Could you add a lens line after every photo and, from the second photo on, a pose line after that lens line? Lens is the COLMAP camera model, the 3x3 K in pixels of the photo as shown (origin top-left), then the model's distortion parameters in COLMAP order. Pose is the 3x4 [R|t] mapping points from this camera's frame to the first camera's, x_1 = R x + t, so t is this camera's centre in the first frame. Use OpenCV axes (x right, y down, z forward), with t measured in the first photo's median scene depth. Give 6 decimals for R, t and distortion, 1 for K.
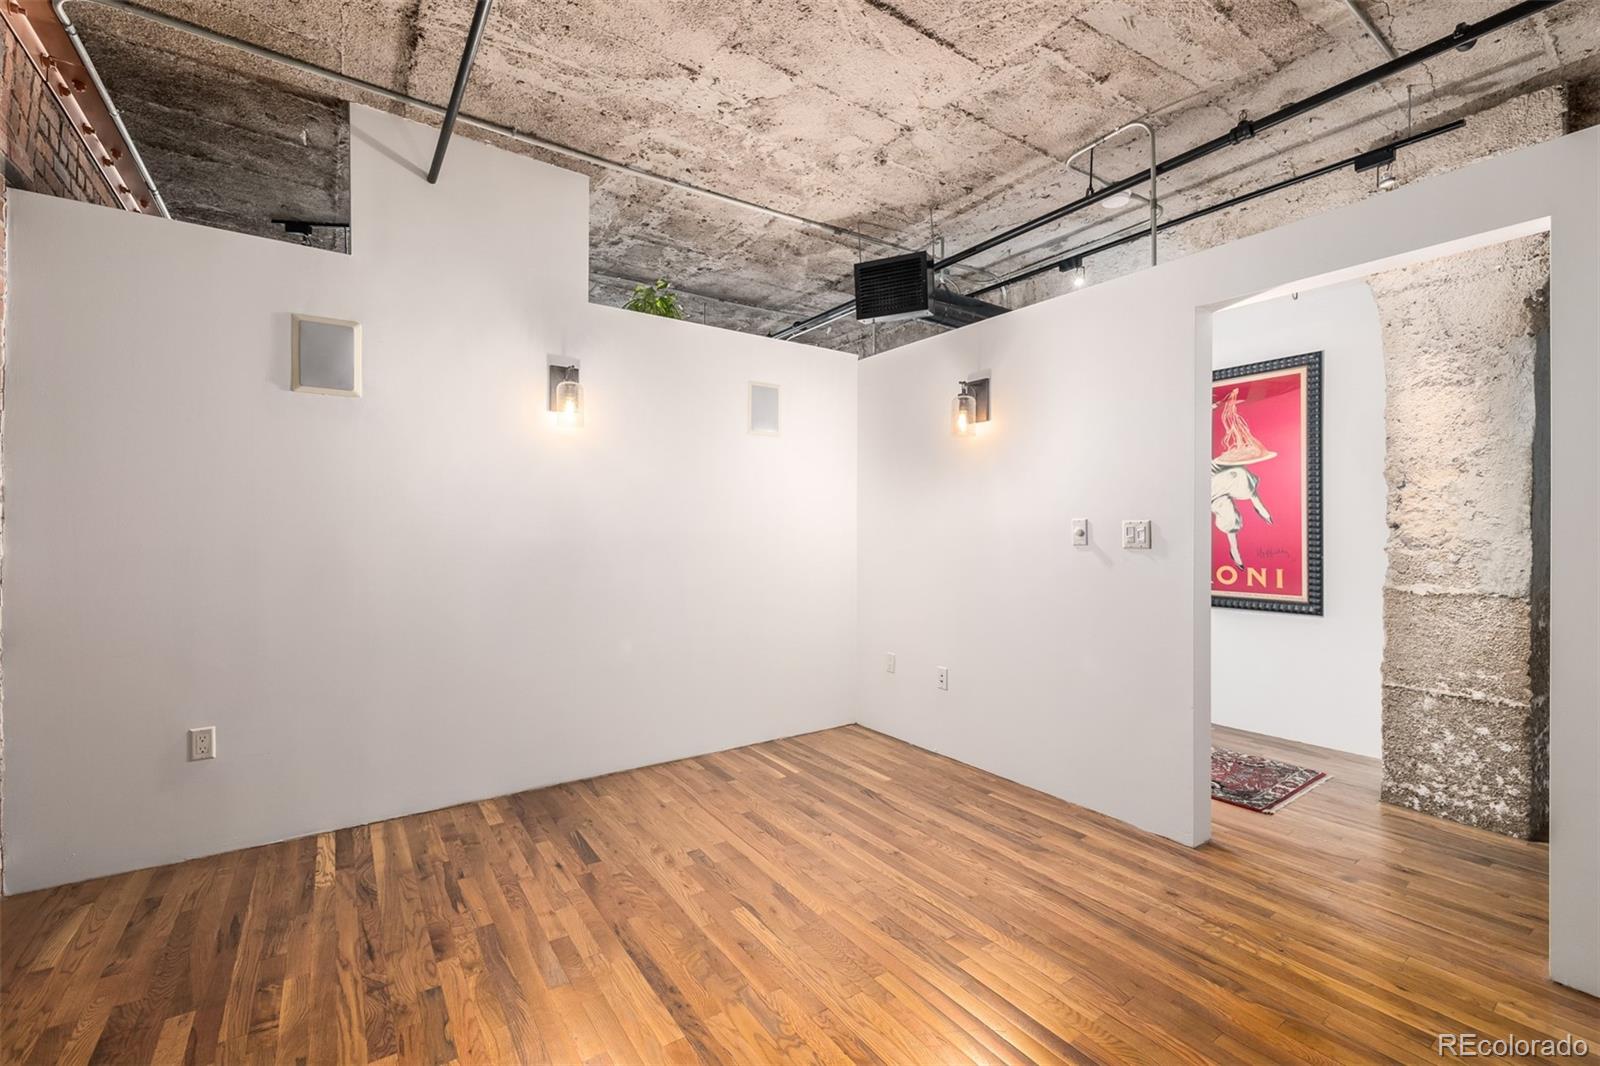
lens RADIAL K [[673.8, 0, 803.1], [0, 673.8, 528.9], [0, 0, 1]] dist [0.000689, -0.000160]
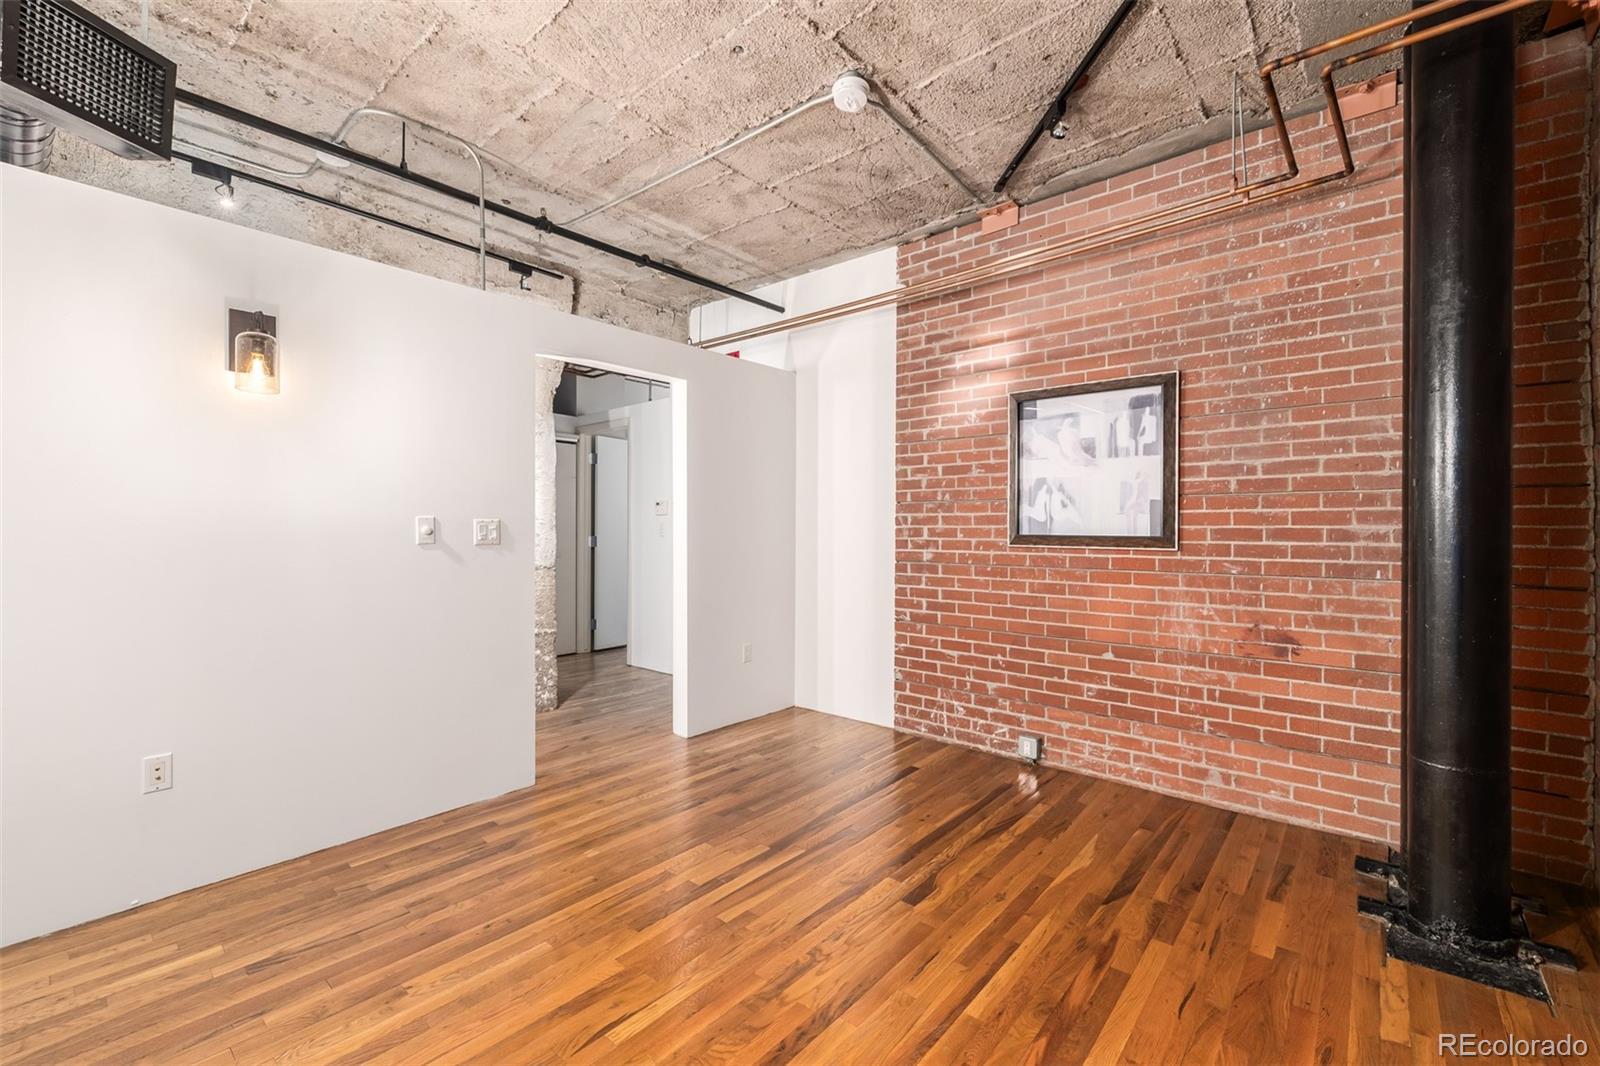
lens RADIAL K [[669.4, 0, 798.7], [0, 669.4, 527.4], [0, 0, 1]] dist [0.001693, -0.000248]
pose [[-0.244103, -0.001935, 0.969747, -0.641345], [-0.002148, 0.999997, 0.001455, -0.001857], [-0.969747, -0.001728, -0.244106, 0.729755]]
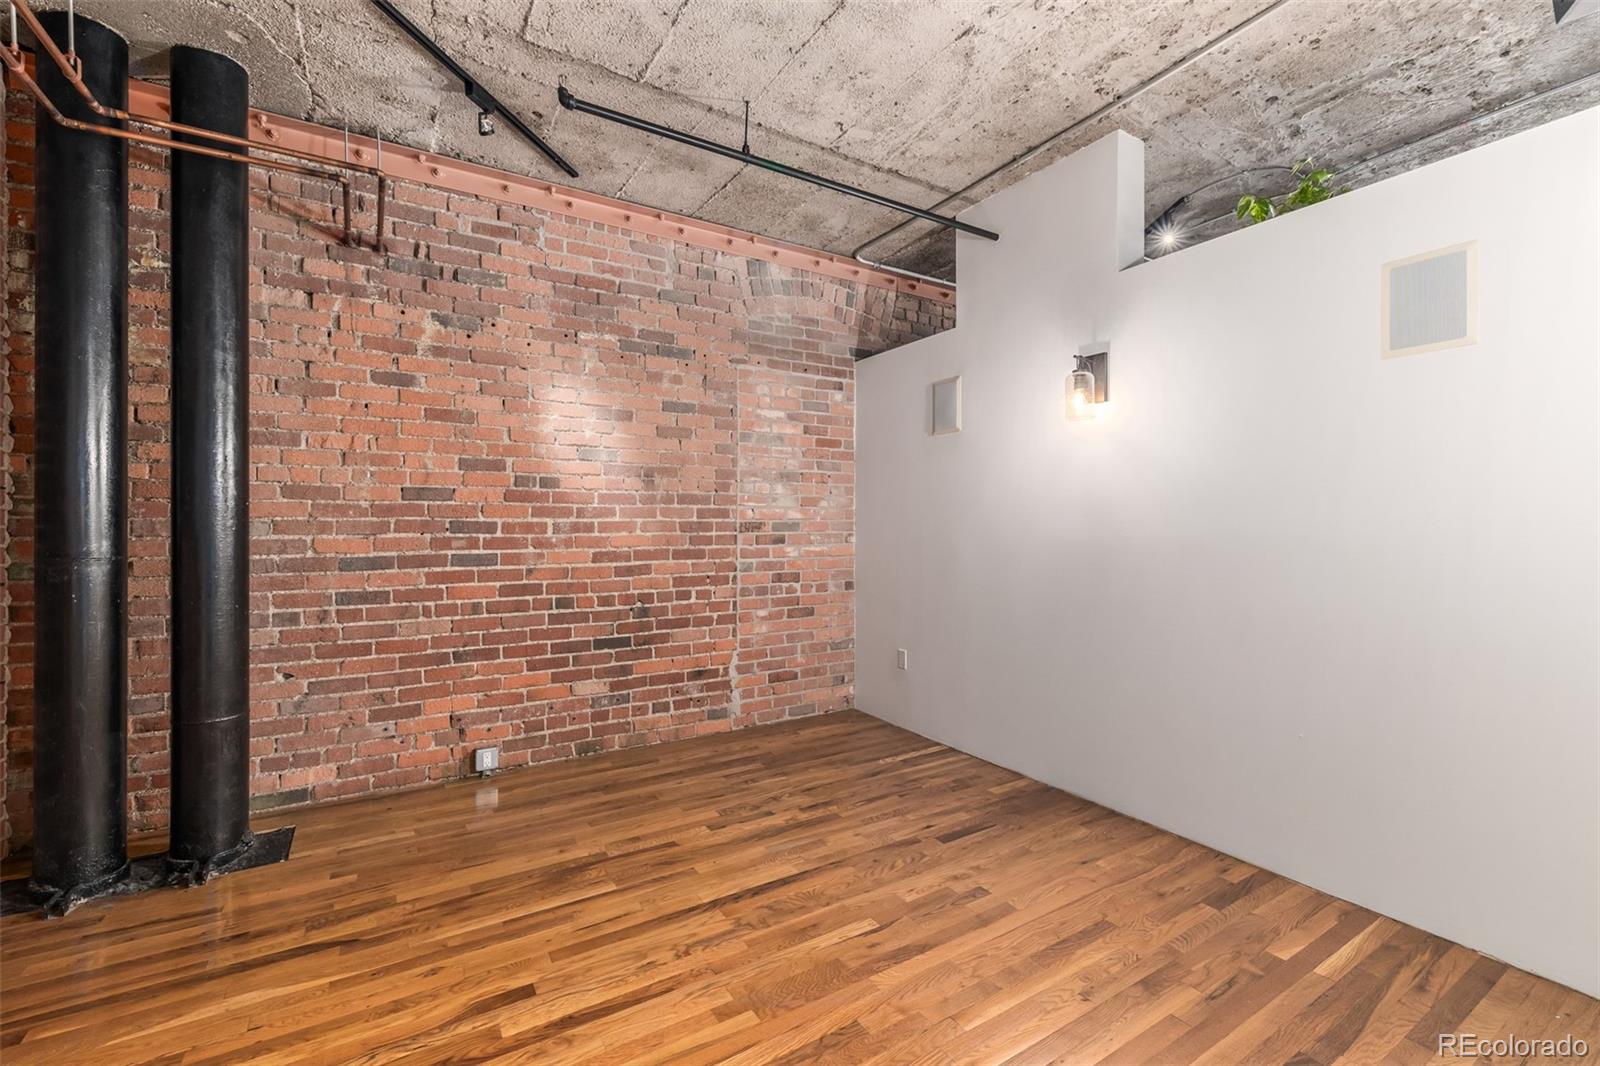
lens RADIAL K [[677.7, 0, 794.1], [0, 677.7, 522.9], [0, 0, 1]] dist [0.000908, 0.000142]
pose [[-0.059720, -0.008447, -0.998179, 0.659894], [0.001252, 0.999963, -0.008537, -0.000853], [0.998214, -0.001760, -0.059707, 0.702887]]
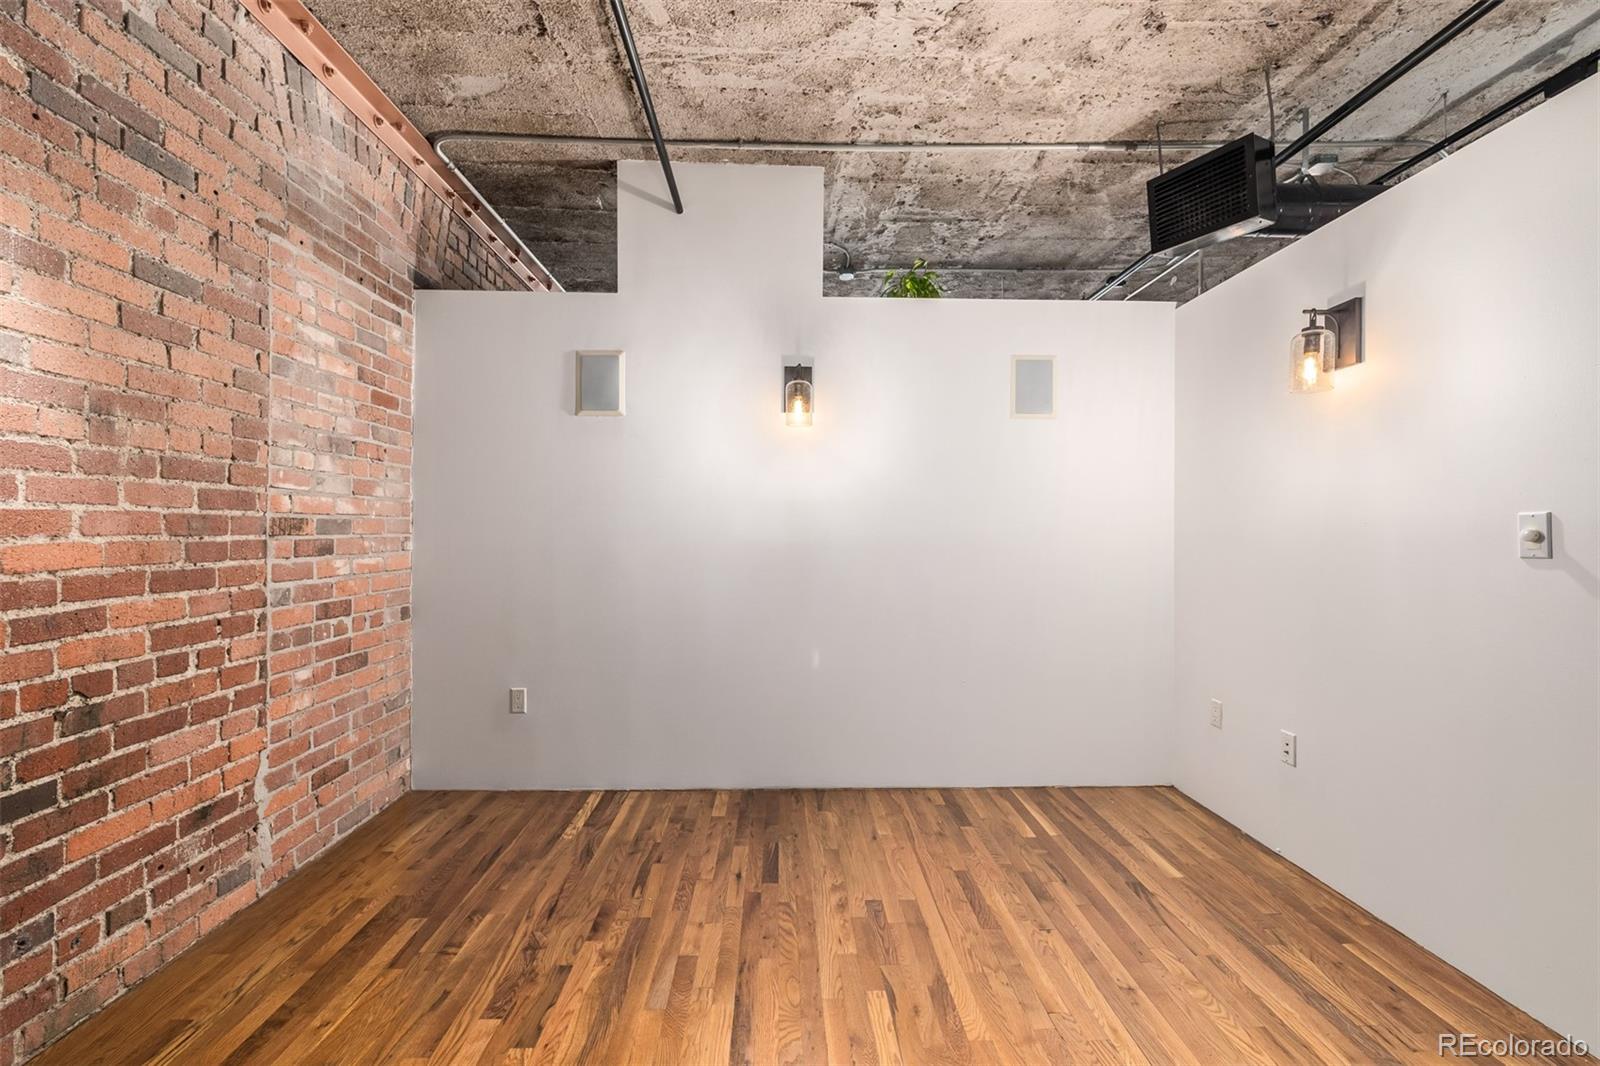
lens RADIAL K [[673.8, 0, 803.1], [0, 673.8, 528.9], [0, 0, 1]] dist [0.000689, -0.000160]
pose [[0.839004, -0.002310, -0.544120, 0.205781], [0.000369, 0.999993, -0.003675, 0.001516], [0.544124, 0.002883, 0.839000, 0.193057]]
